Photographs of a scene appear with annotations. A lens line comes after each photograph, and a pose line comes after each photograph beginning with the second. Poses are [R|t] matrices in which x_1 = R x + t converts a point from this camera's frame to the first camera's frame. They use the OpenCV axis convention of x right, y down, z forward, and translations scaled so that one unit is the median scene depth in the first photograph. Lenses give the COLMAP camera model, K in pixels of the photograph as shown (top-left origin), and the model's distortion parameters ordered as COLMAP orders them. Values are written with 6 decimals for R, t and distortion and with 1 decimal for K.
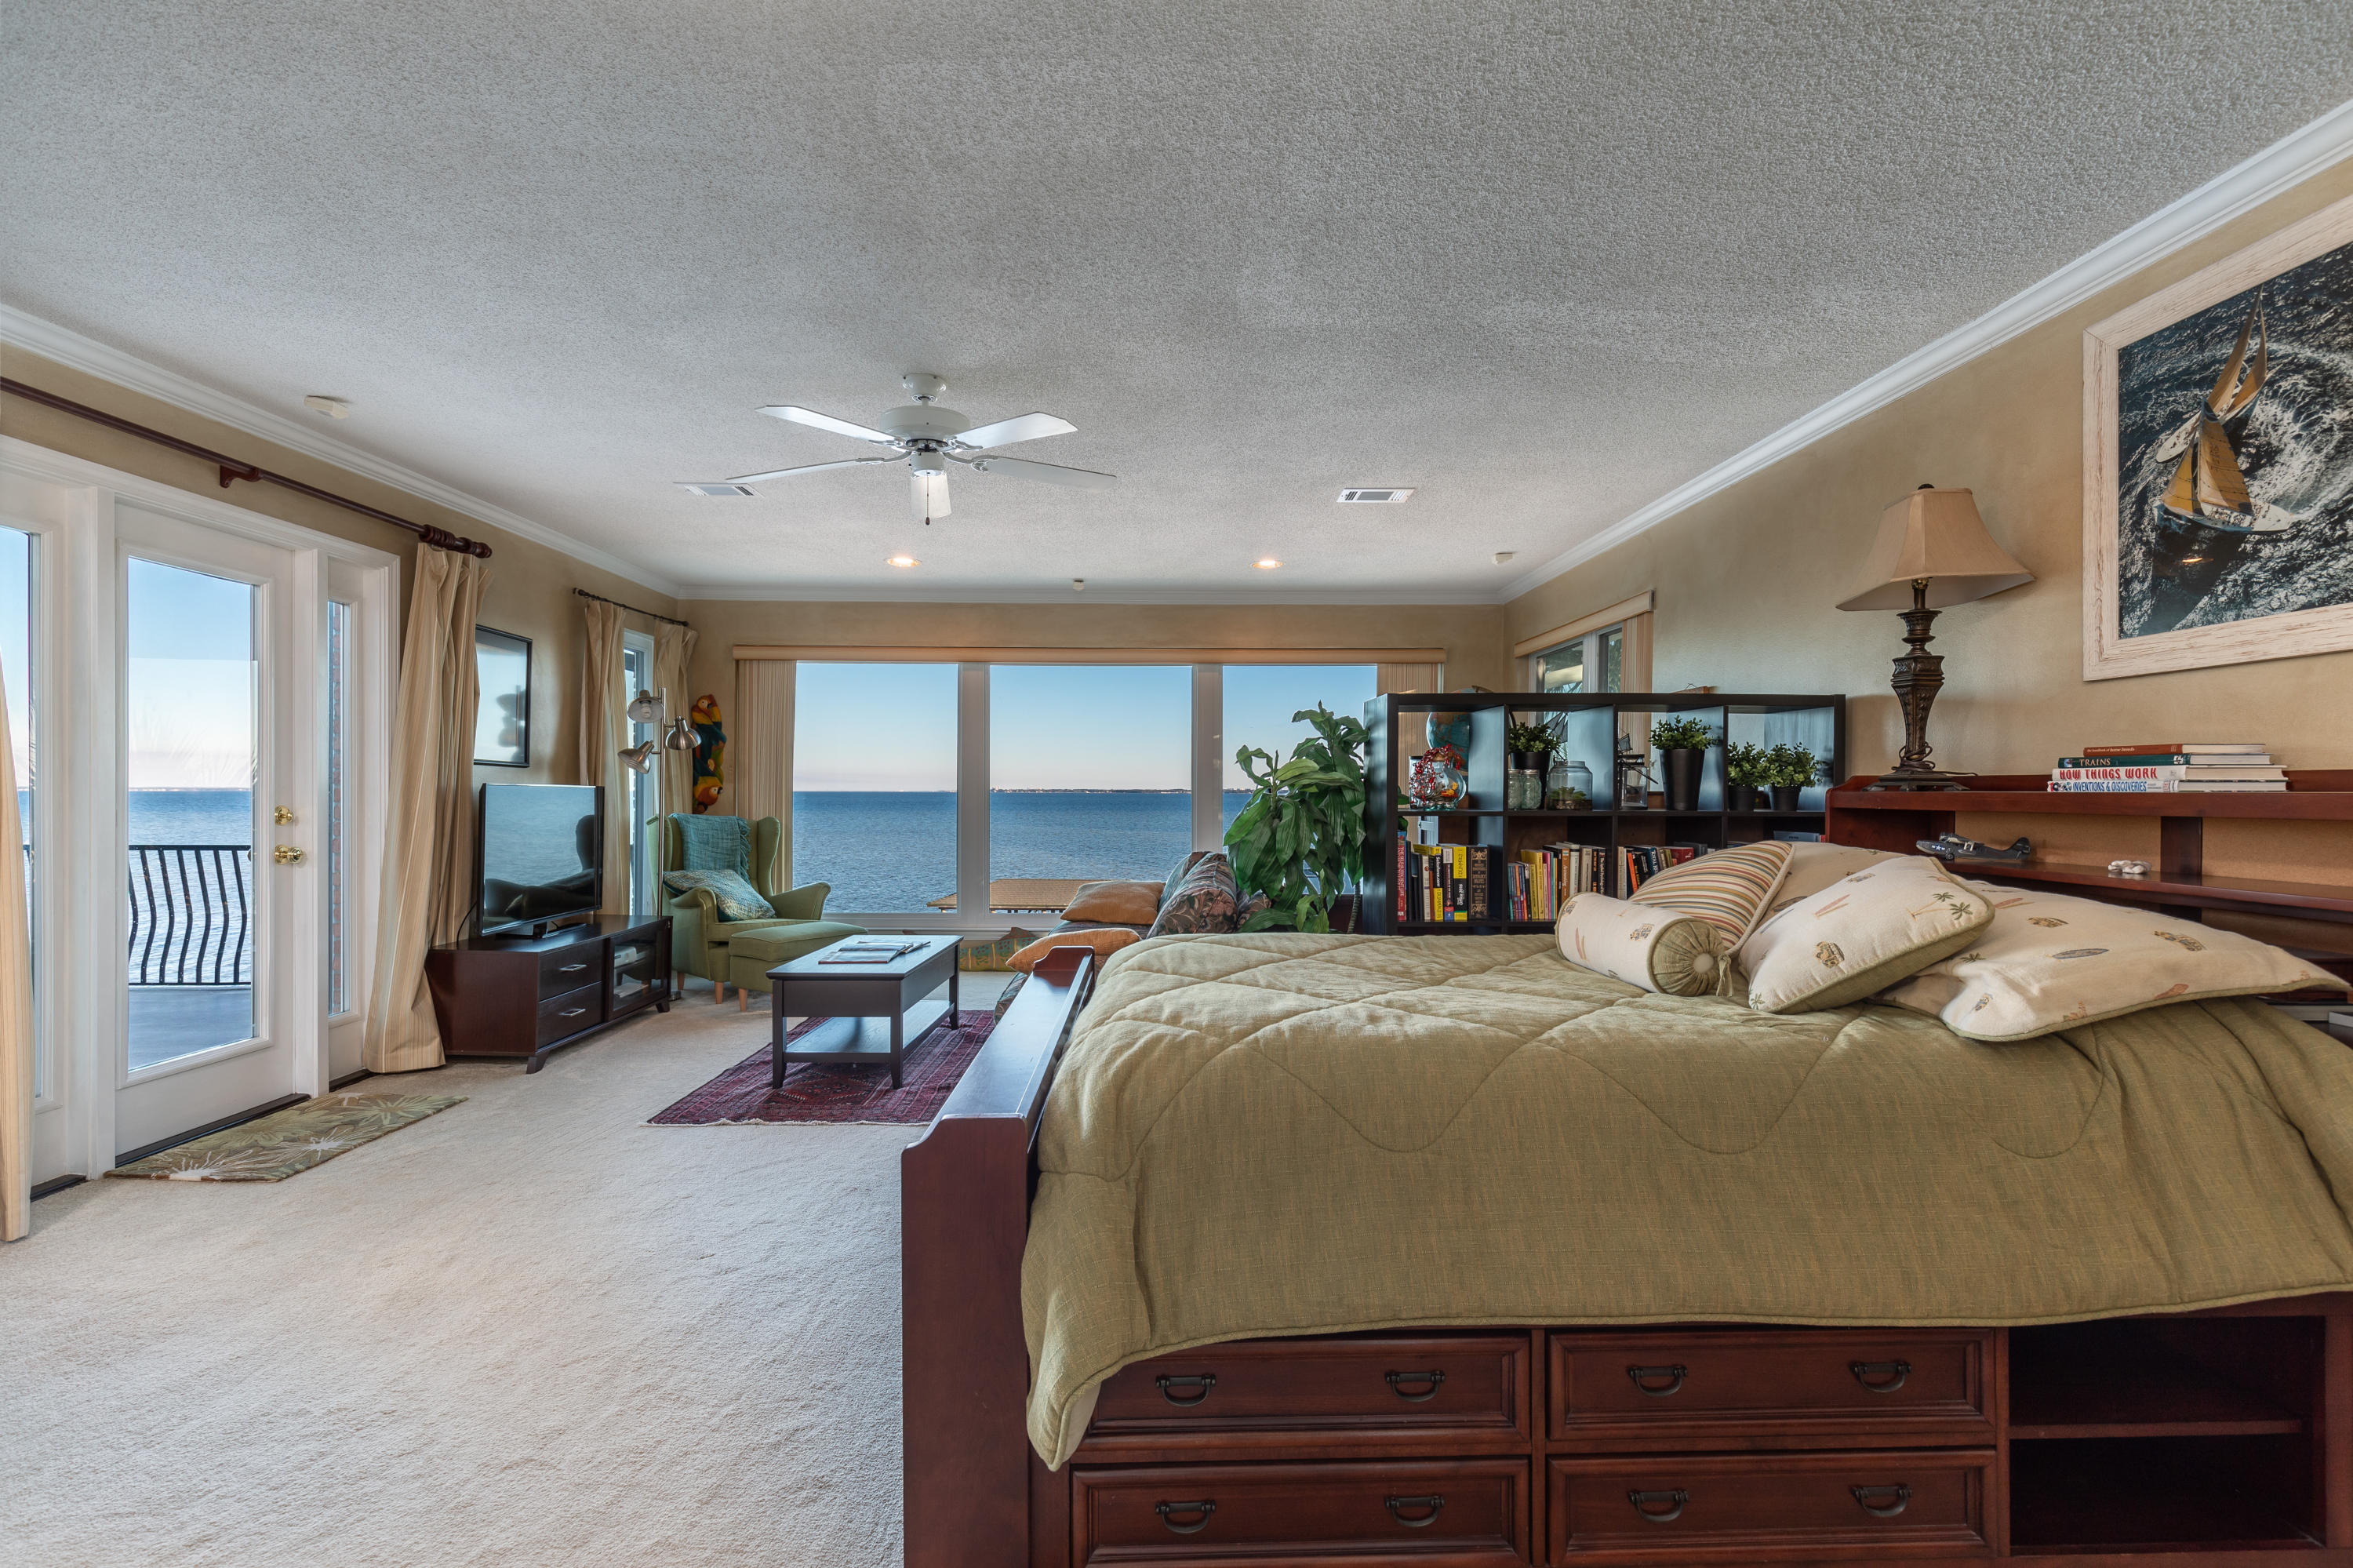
lens RADIAL K [[1043.3, 0, 1187.6], [0, 1043.3, 791.4], [0, 0, 1]] dist [0.005054, -0.000371]
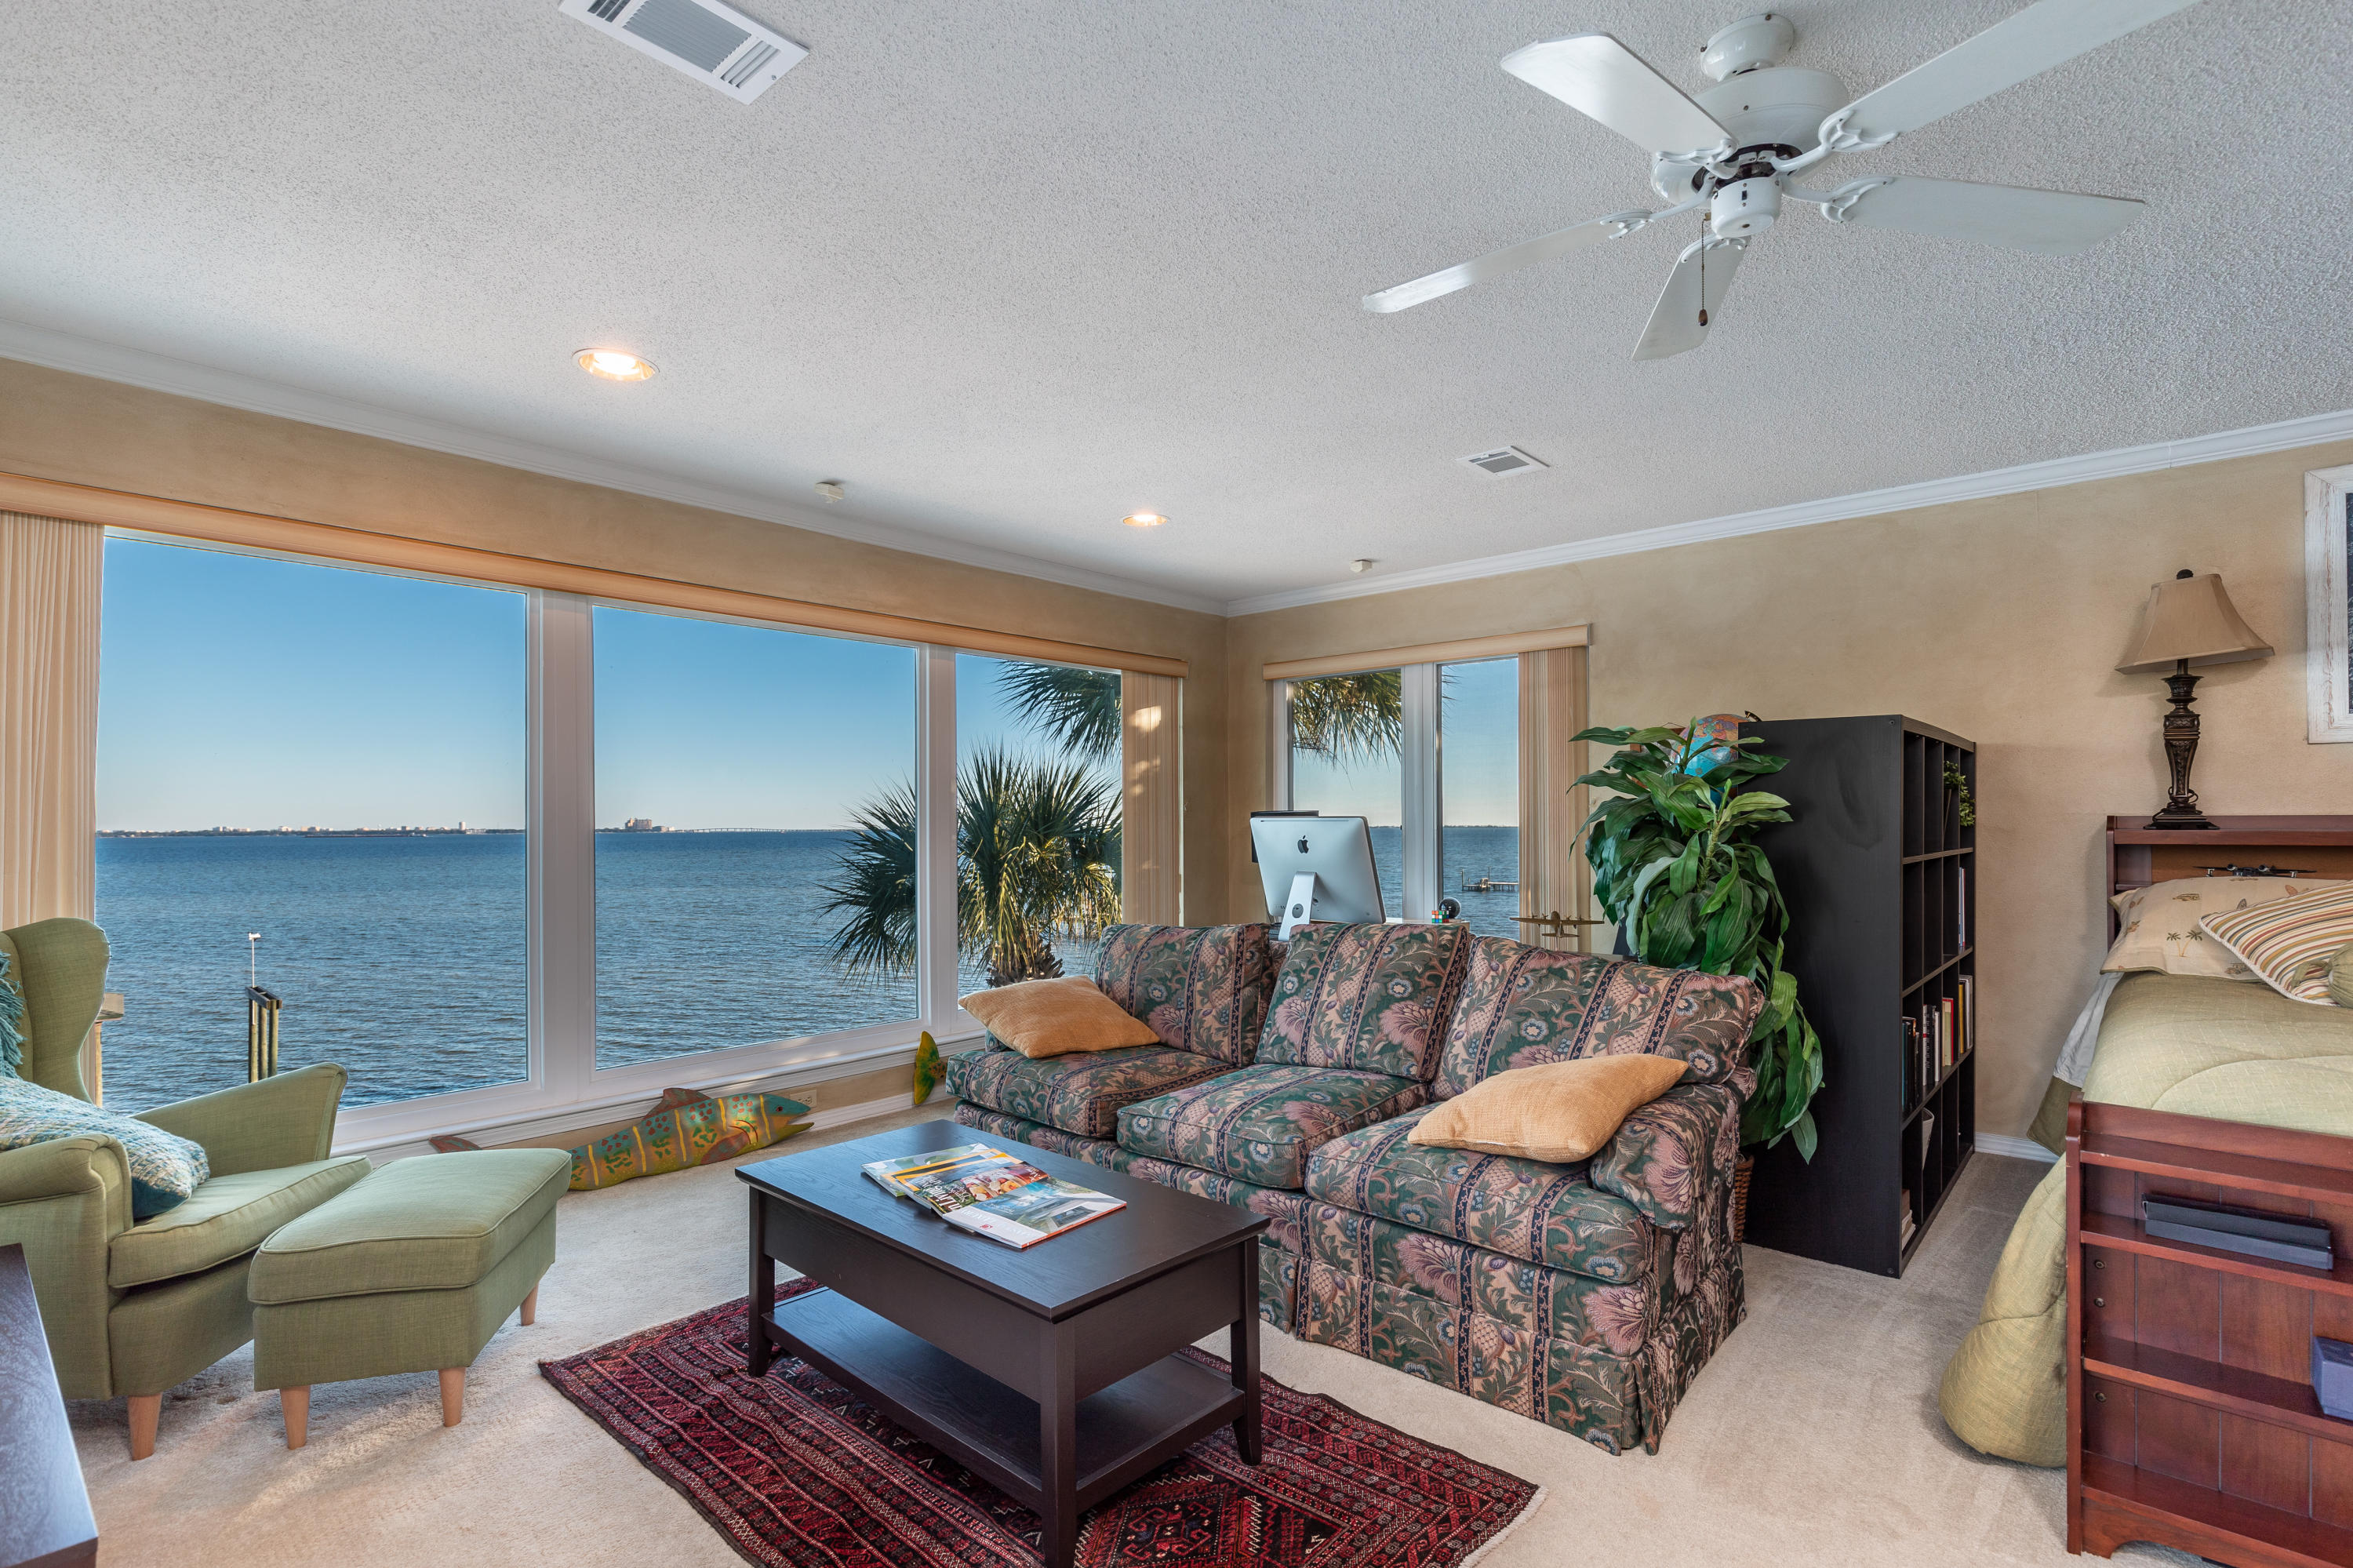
lens RADIAL K [[1109.1, 0, 1166.8], [0, 1109.1, 812.2], [0, 0, 1]] dist [0.002770, -0.000176]
pose [[0.681702, 0.002246, 0.731627, -1.004253], [0.008539, 0.999903, -0.011025, -0.015223], [-0.731580, 0.013763, 0.681616, 0.996206]]
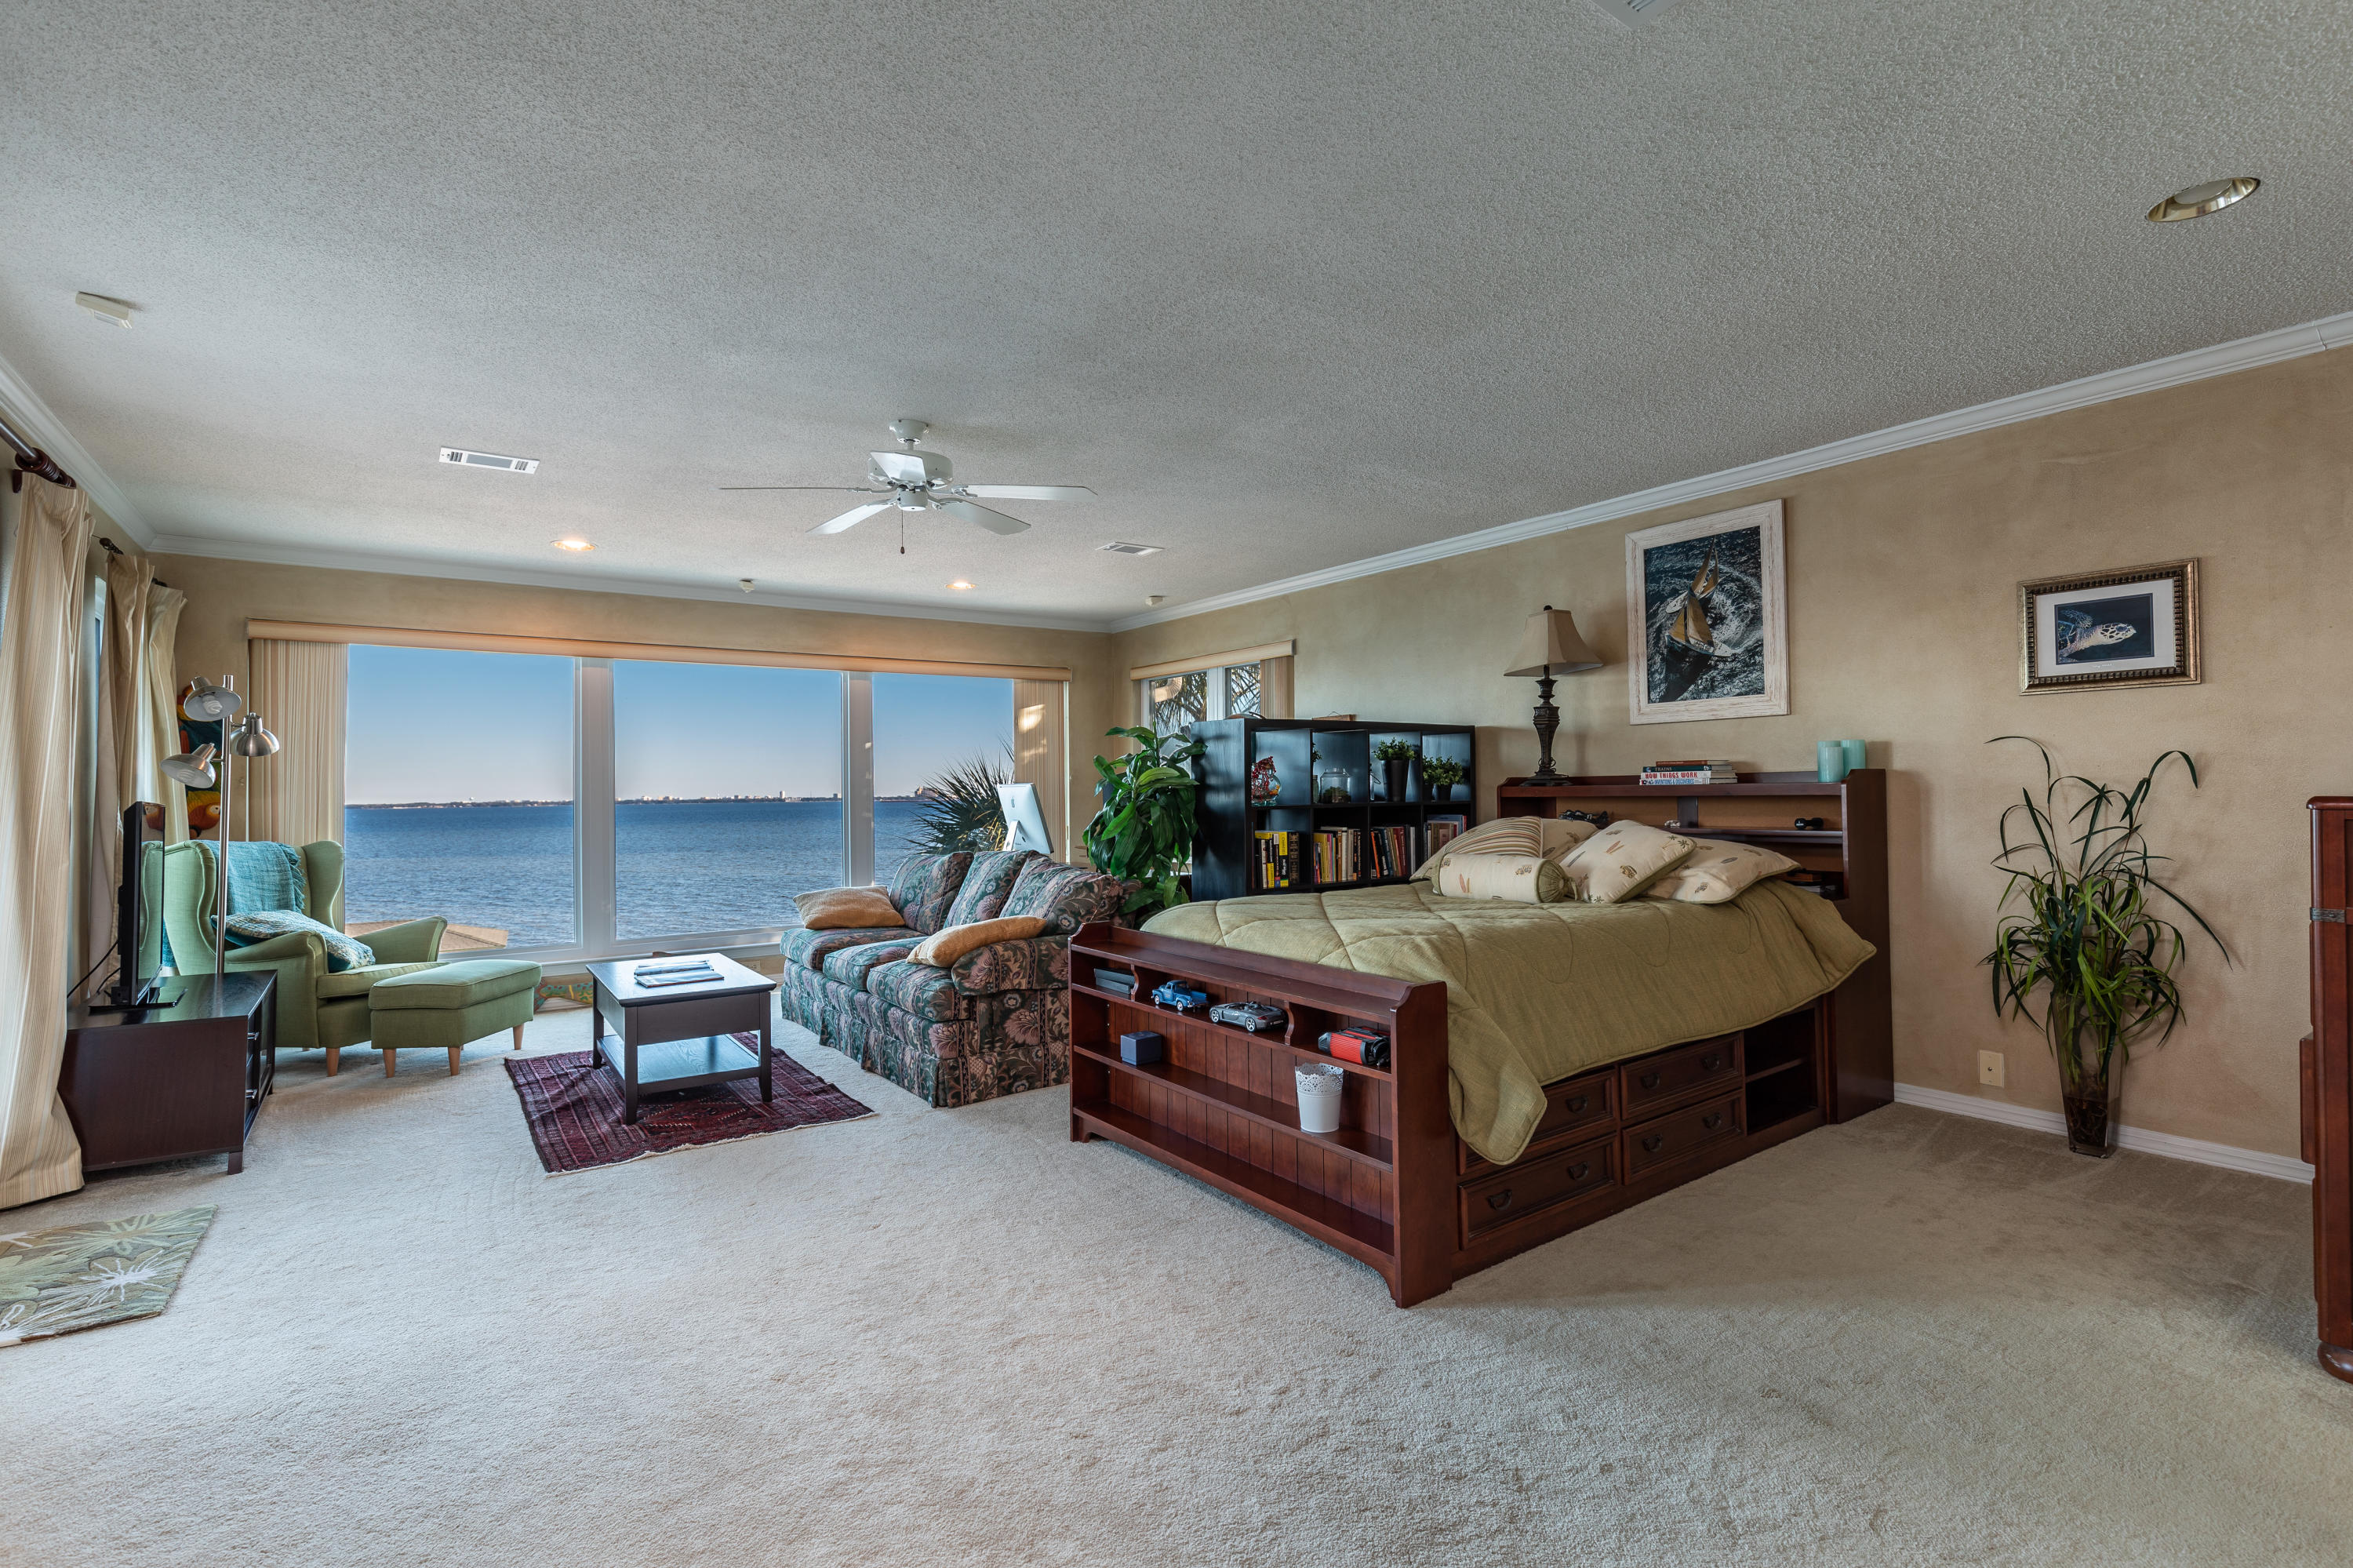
lens RADIAL K [[1096.7, 0, 1181.0], [0, 1096.7, 771.0], [0, 0, 1]] dist [0.006572, -0.000472]
pose [[0.825765, -0.004368, 0.563997, -0.796093], [0.018083, 0.999661, -0.018733, -0.002196], [-0.563724, 0.025668, 0.825564, -0.128496]]
